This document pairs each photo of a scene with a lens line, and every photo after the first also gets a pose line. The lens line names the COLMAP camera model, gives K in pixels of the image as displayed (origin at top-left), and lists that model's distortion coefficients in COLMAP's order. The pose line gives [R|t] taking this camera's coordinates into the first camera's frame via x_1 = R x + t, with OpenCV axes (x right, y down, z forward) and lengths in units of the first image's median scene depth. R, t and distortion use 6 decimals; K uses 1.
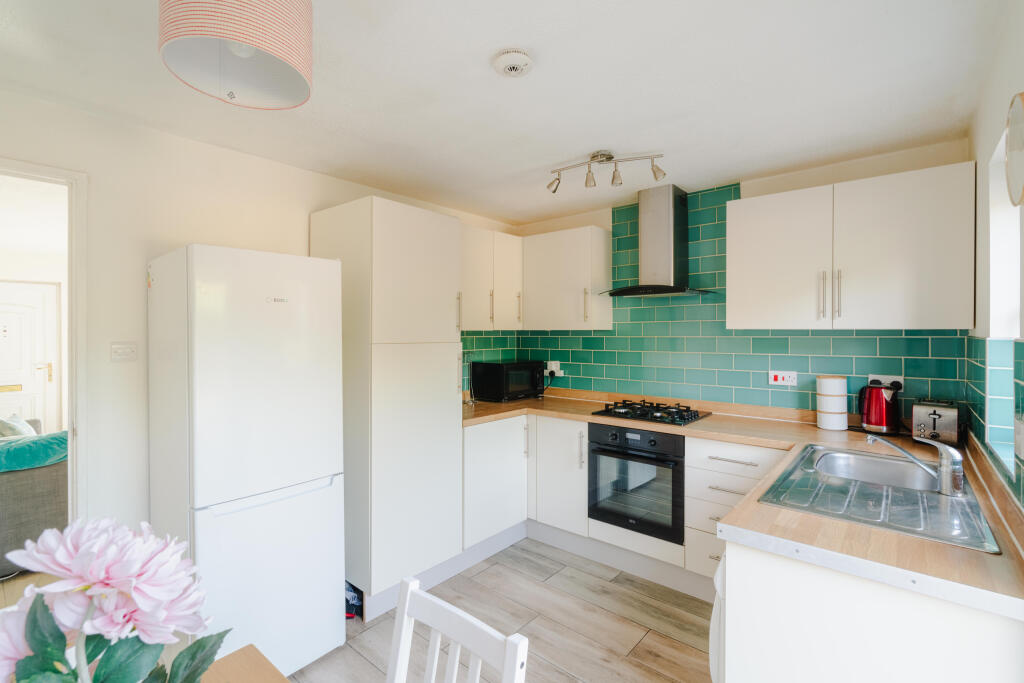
lens RADIAL K [[462.5, 0, 509.2], [0, 462.5, 335.8], [0, 0, 1]] dist [-0.011294, 0.003117]
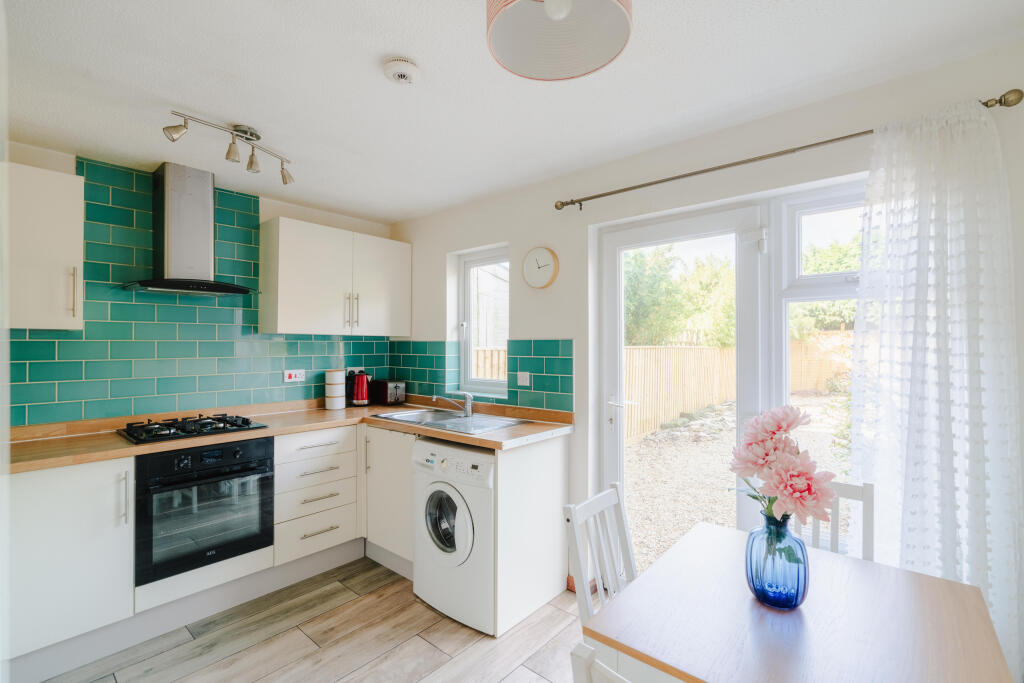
lens RADIAL K [[462.5, 0, 513.4], [0, 462.5, 343.7], [0, 0, 1]] dist [-0.011294, 0.003117]
pose [[-0.002078, 0.003682, 0.999991, -0.642274], [0.006438, 0.999973, -0.003668, 0.018670], [-0.999977, 0.006431, -0.002102, 0.467136]]
